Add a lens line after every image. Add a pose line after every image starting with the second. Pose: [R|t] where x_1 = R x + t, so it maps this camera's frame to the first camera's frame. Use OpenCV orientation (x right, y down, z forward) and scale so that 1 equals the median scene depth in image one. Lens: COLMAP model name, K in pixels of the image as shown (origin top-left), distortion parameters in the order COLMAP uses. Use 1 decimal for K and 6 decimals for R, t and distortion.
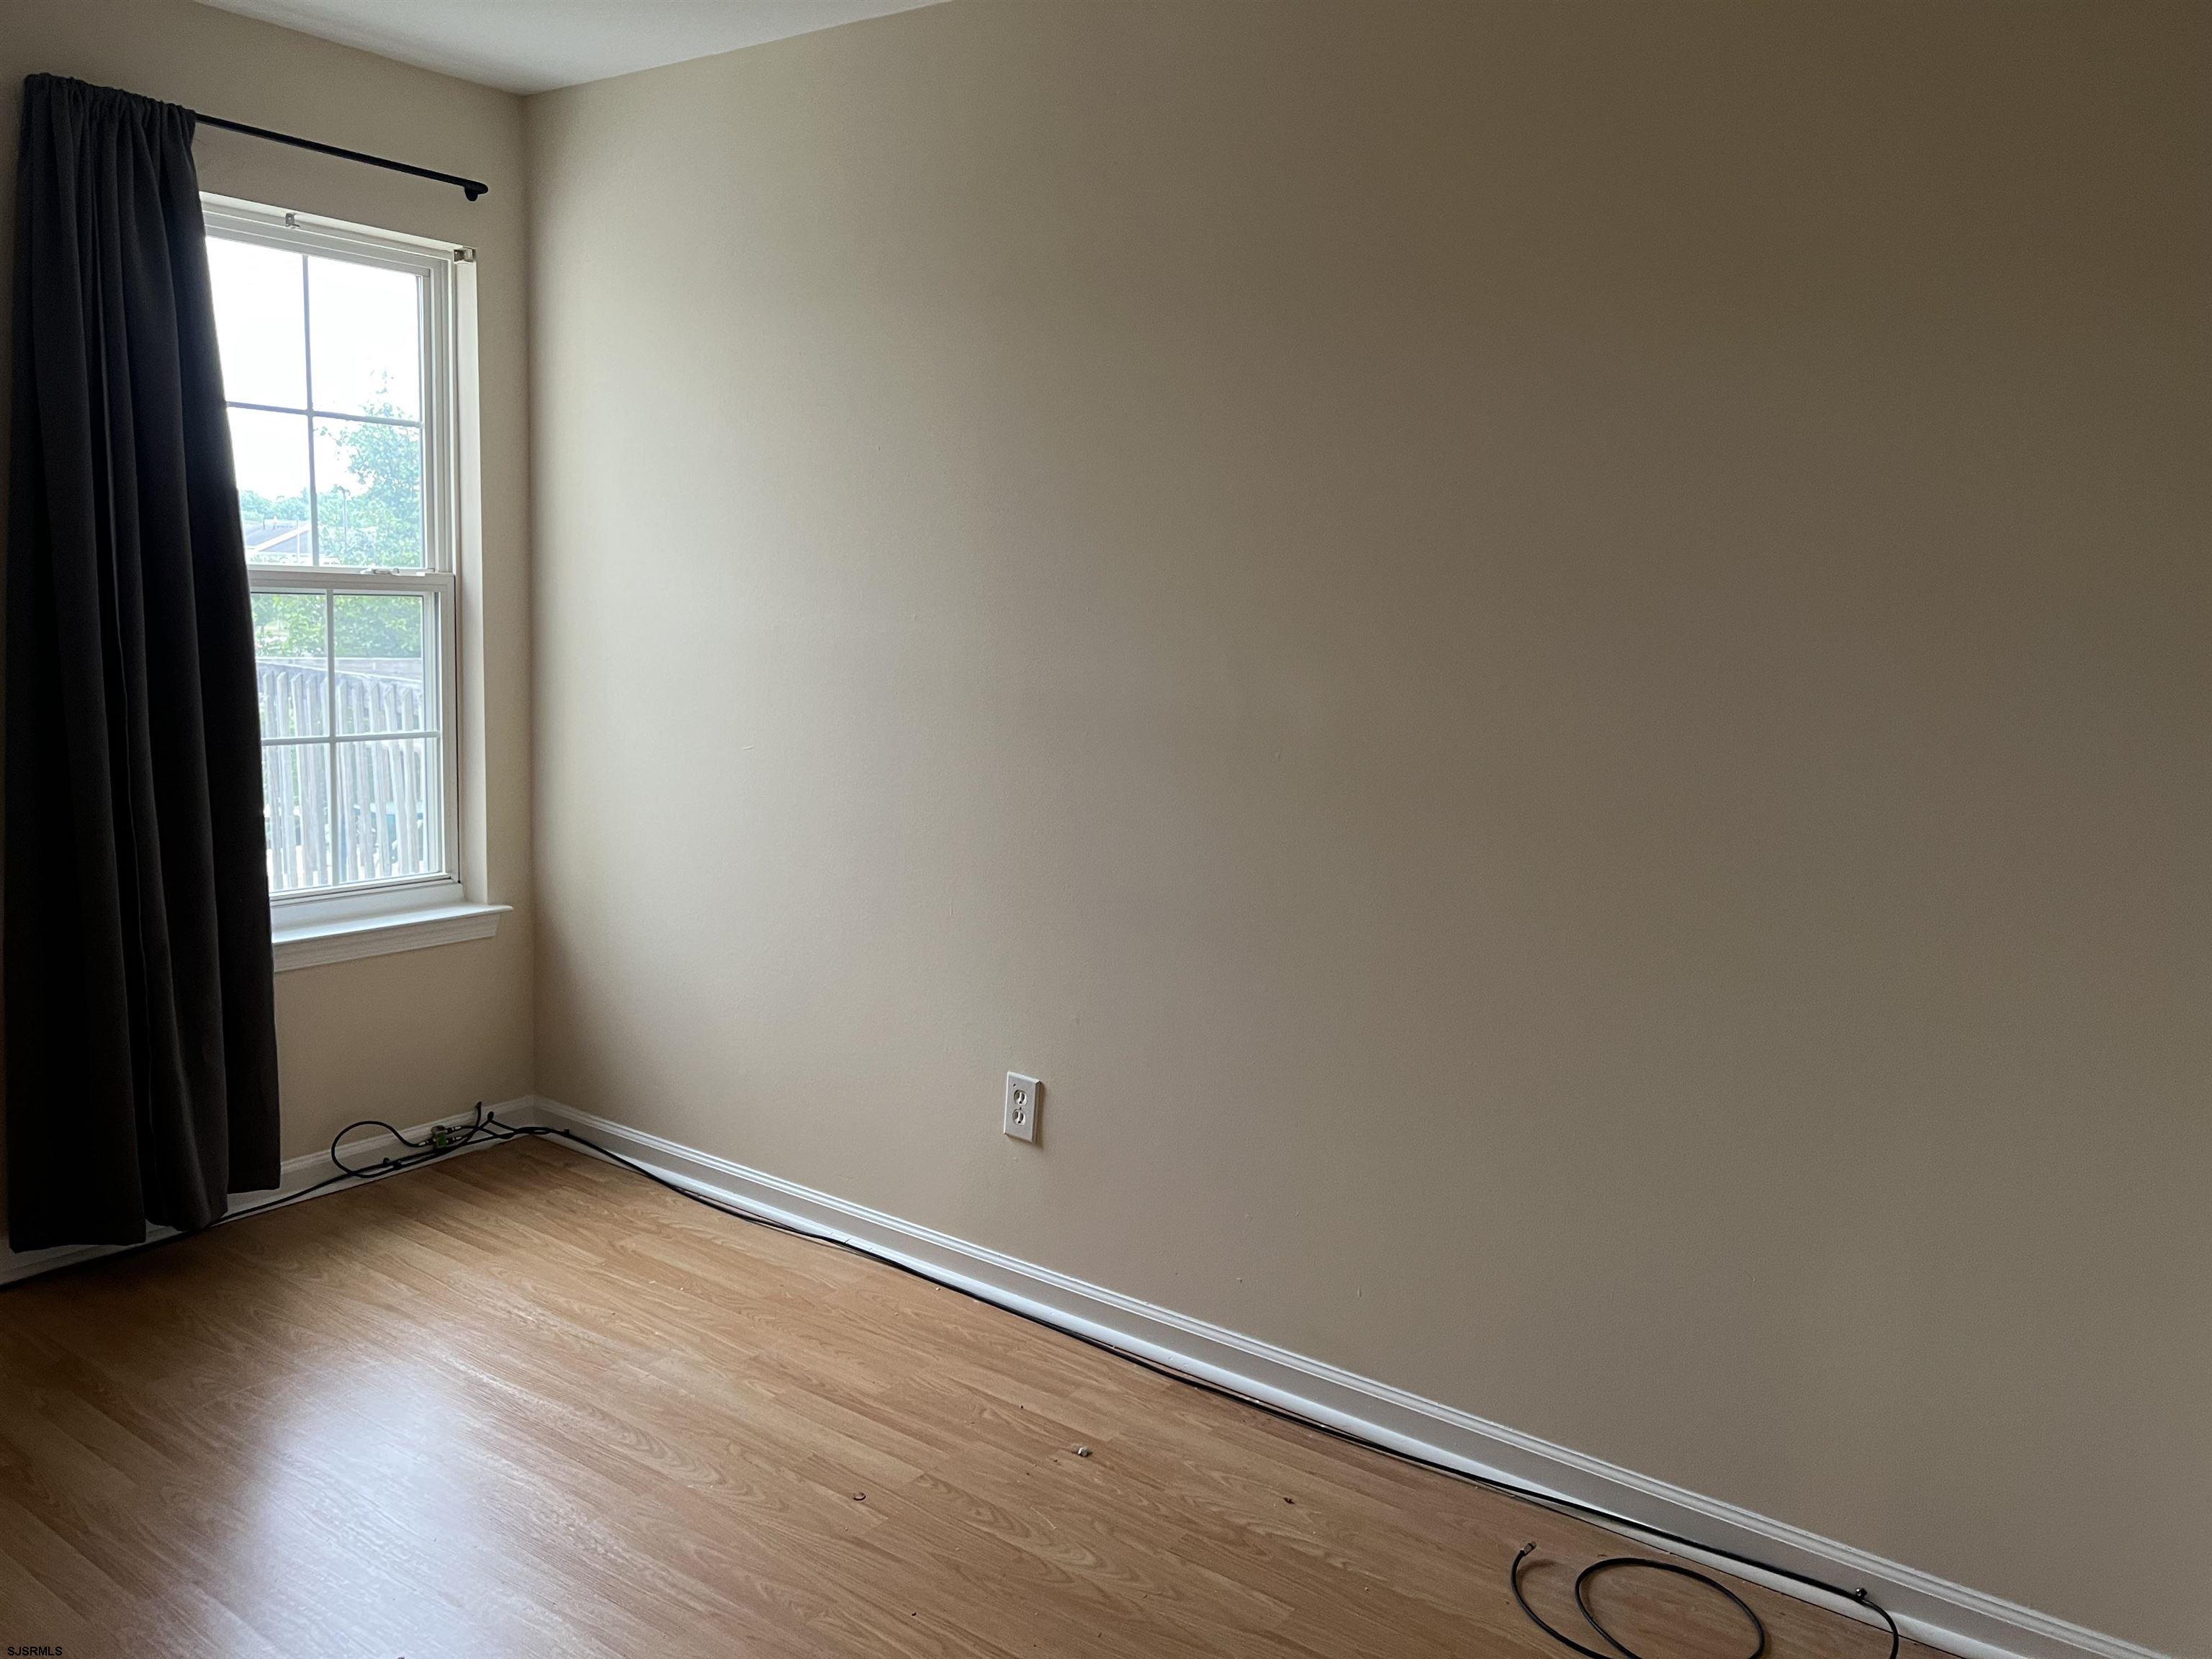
lens RADIAL K [[1690.9, 0, 1101.6], [0, 1690.9, 802.7], [0, 0, 1]] dist [0.039782, -0.032115]
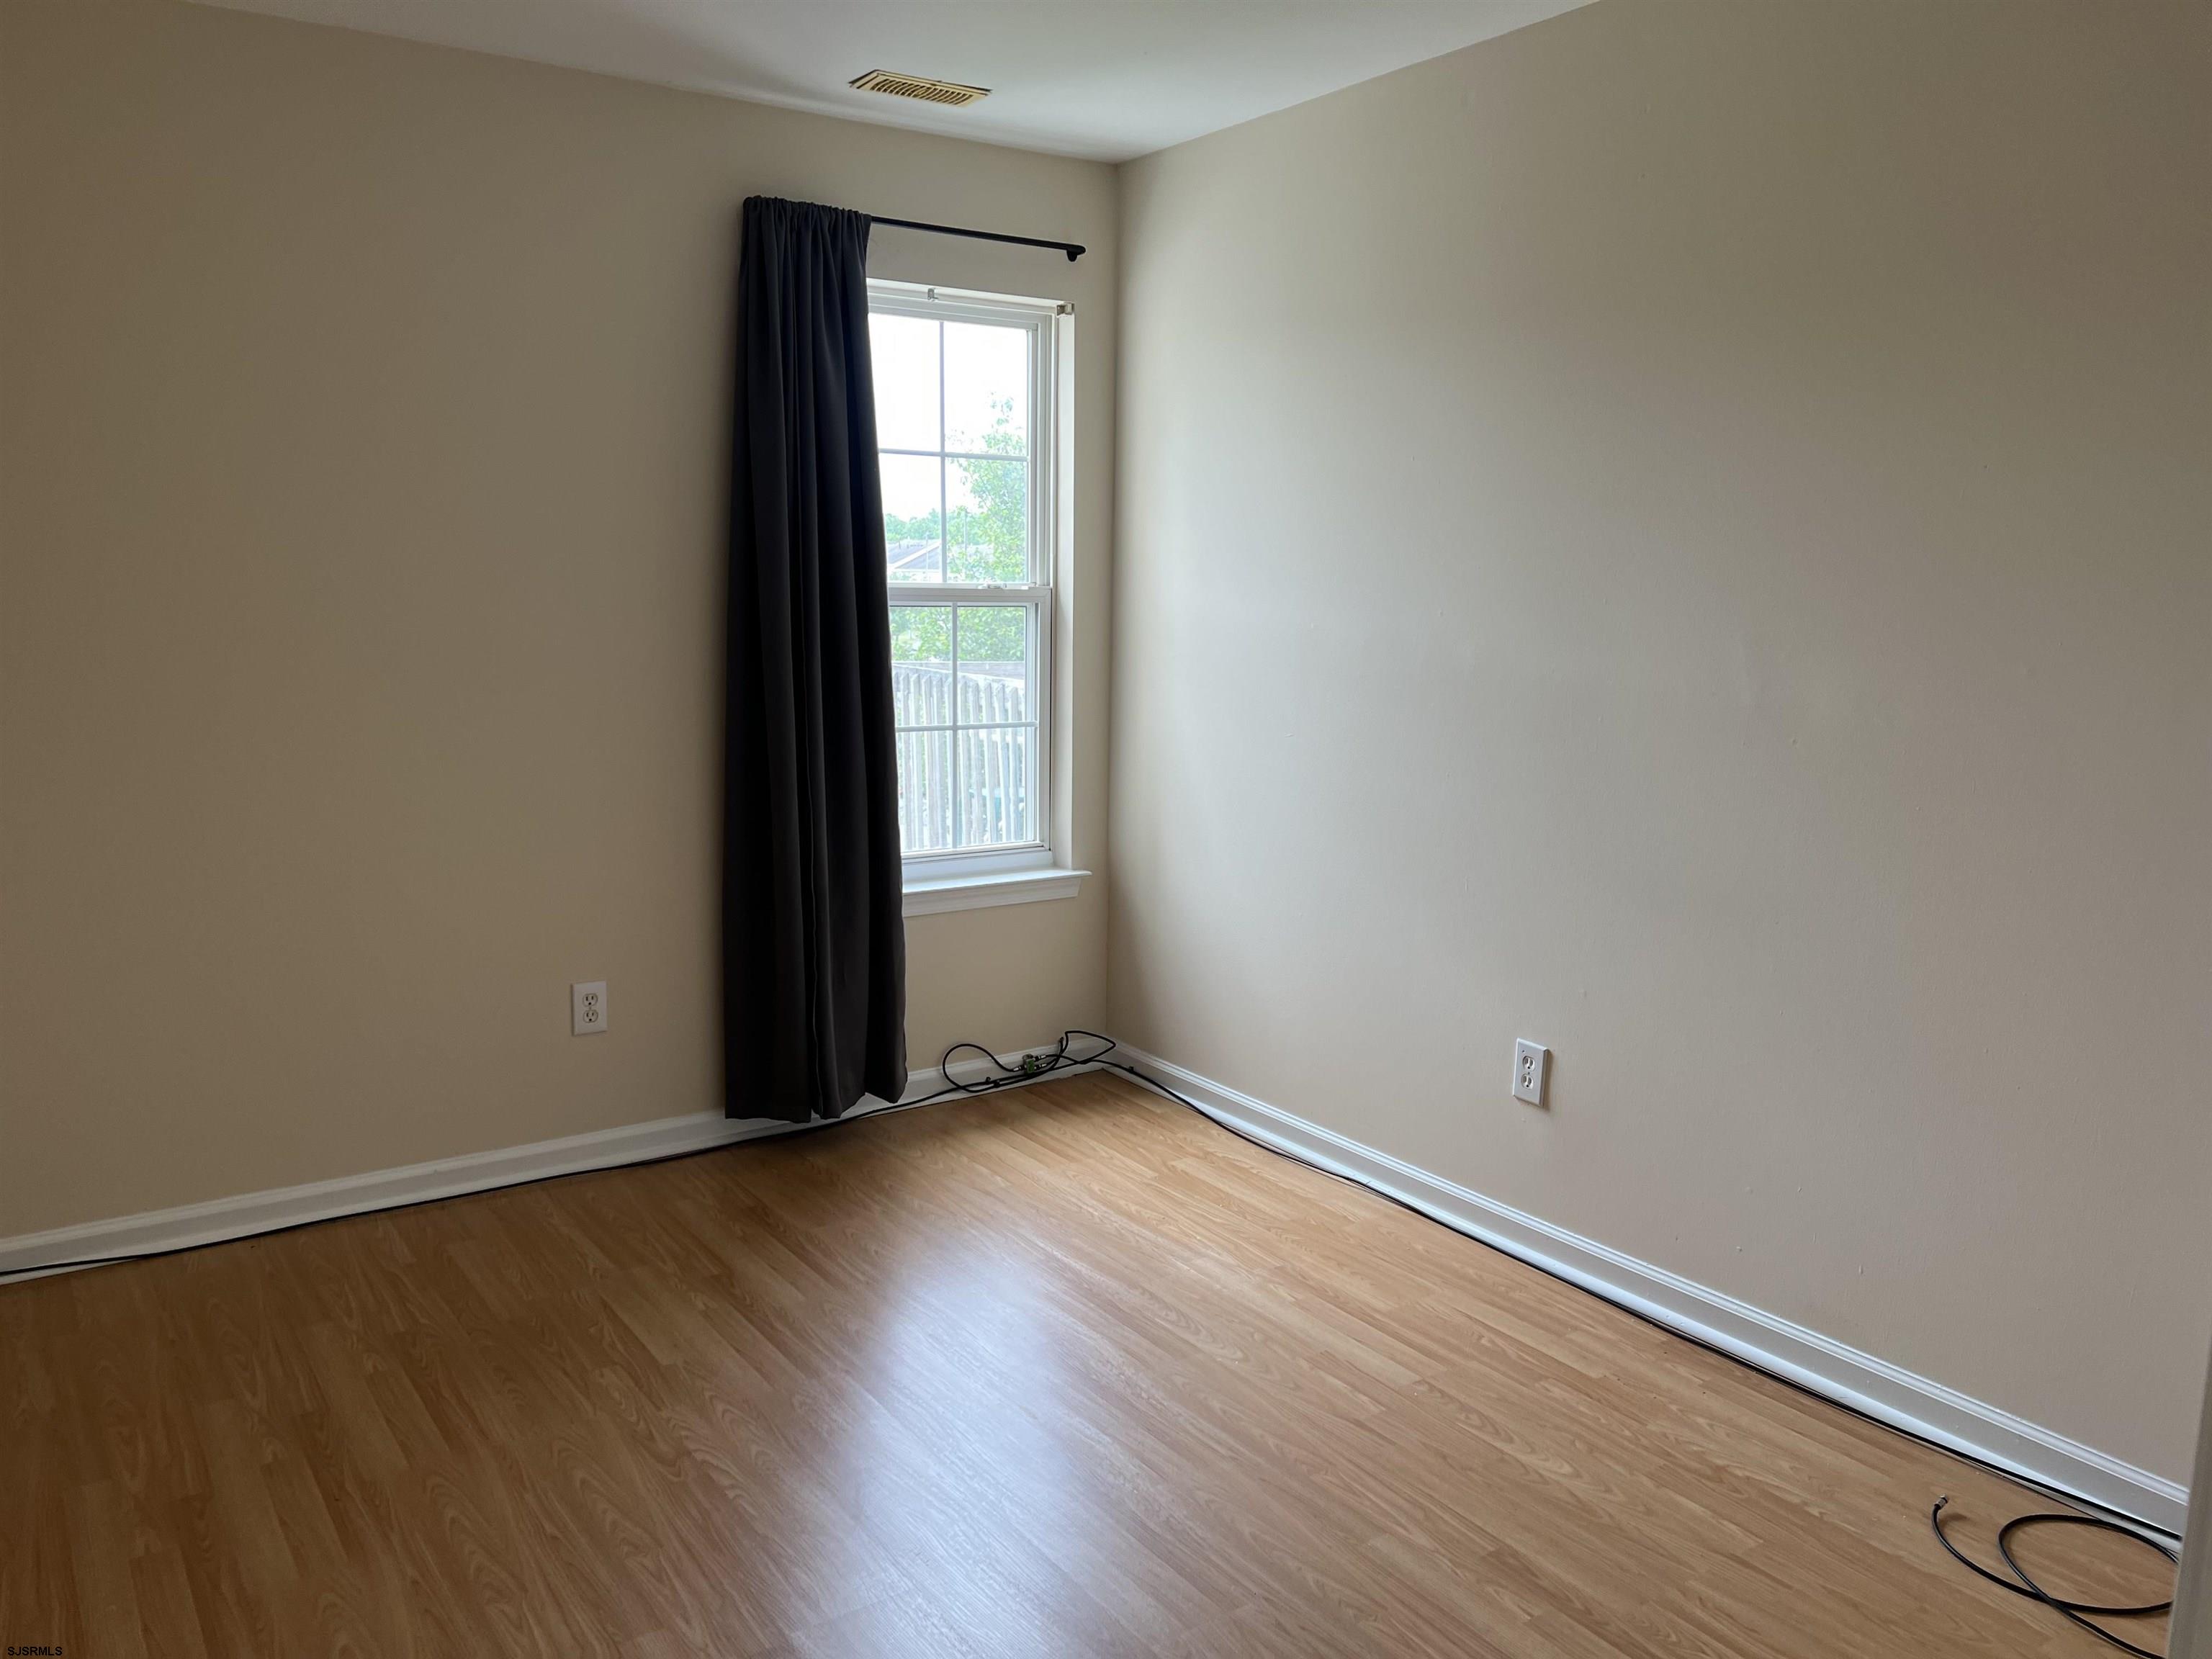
lens RADIAL K [[1693.6, 0, 1098.8], [0, 1693.6, 838.2], [0, 0, 1]] dist [0.127402, -0.170789]
pose [[0.943398, 0.027663, -0.330508, 0.051193], [-0.021515, 0.999521, 0.022244, 0.014470], [0.330965, -0.013874, 0.943541, -0.116428]]
